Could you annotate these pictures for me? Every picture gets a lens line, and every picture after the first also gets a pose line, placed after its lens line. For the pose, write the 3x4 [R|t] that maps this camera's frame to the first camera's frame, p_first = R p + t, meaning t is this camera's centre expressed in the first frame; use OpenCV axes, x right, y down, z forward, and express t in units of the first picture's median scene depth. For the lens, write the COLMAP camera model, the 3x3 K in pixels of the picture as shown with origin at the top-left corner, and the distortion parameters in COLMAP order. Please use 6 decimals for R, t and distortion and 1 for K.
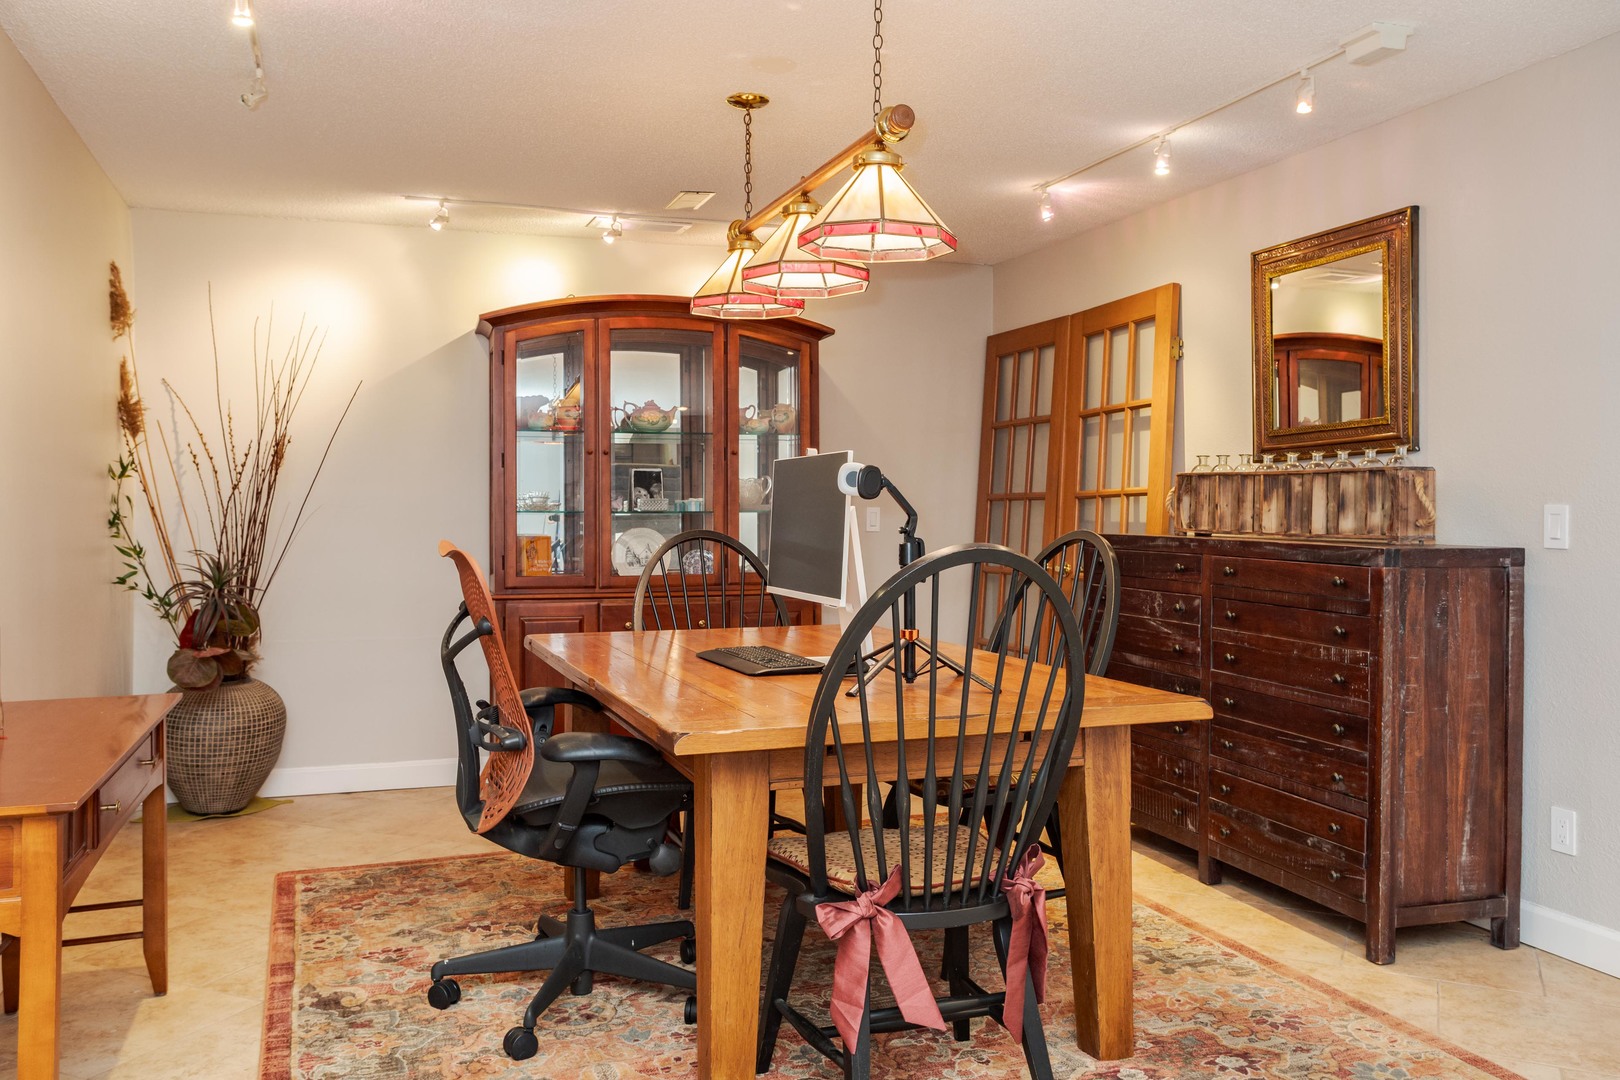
lens RADIAL K [[1317.1, 0, 814.3], [0, 1317.1, 507.0], [0, 0, 1]] dist [-0.001073, 0.010195]
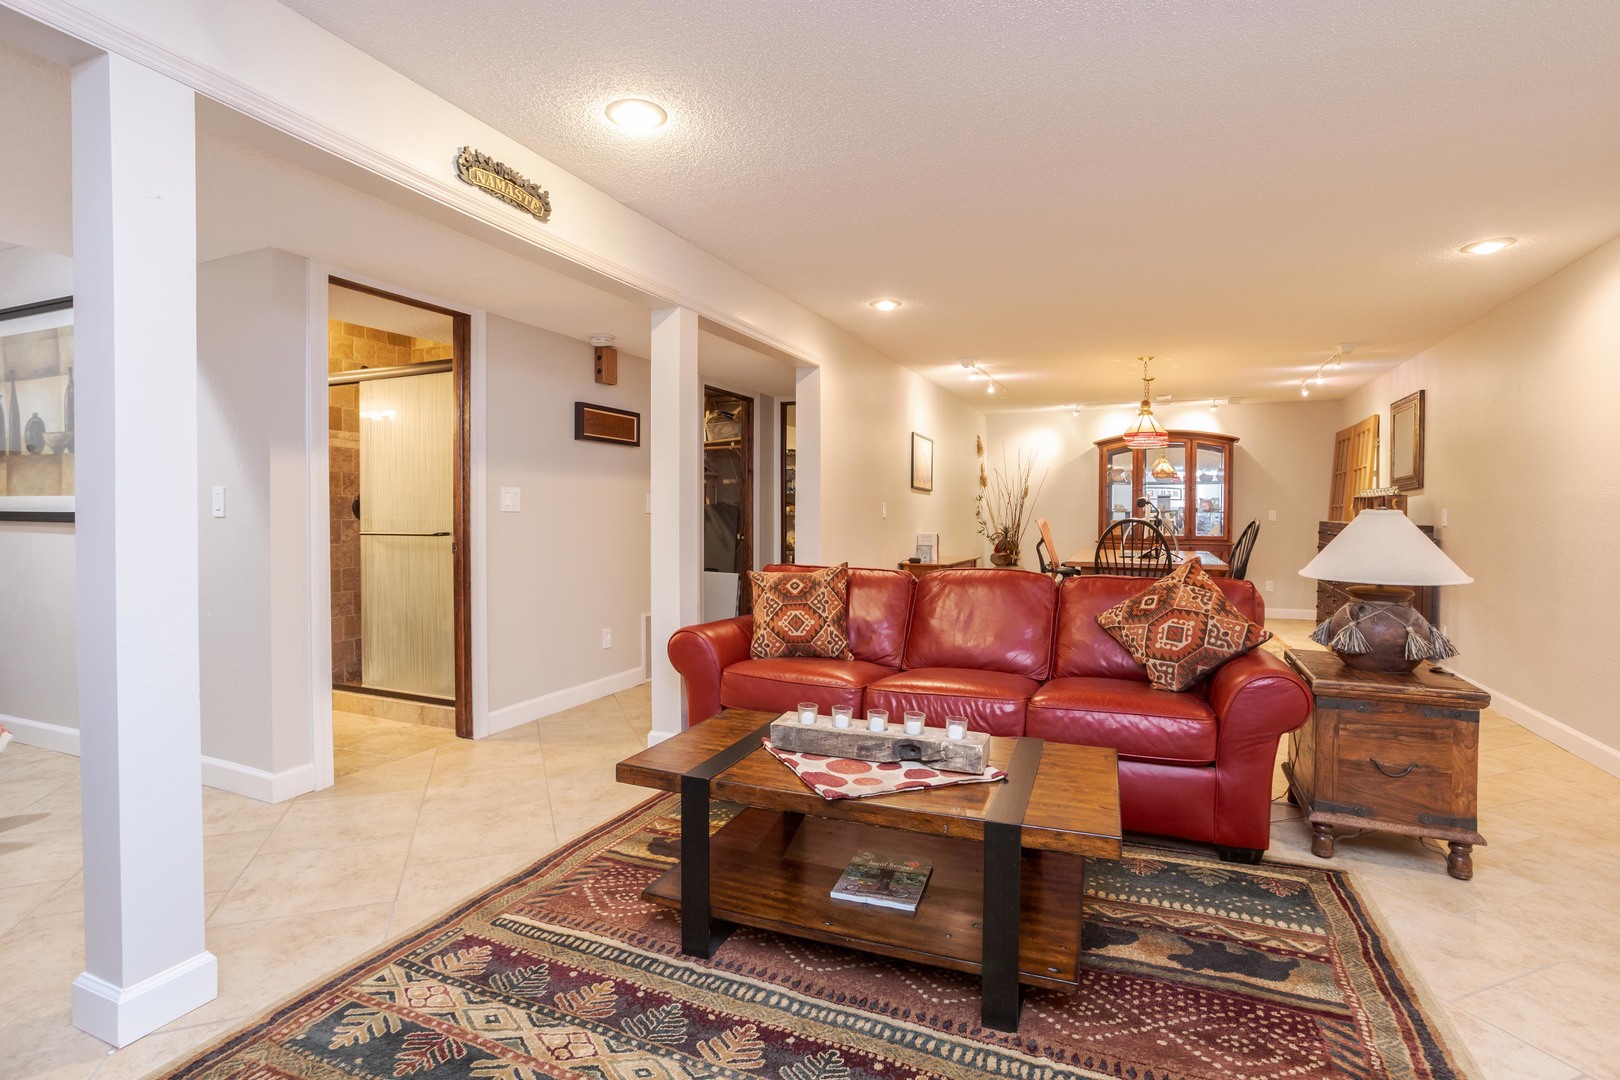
lens RADIAL K [[775.7, 0, 810.0], [0, 775.7, 523.5], [0, 0, 1]] dist [-0.057310, 0.033042]
pose [[0.729411, 0.012578, -0.683960, 0.679481], [-0.000977, 0.999849, 0.017345, 0.003131], [0.684075, -0.011983, 0.729313, -0.977768]]
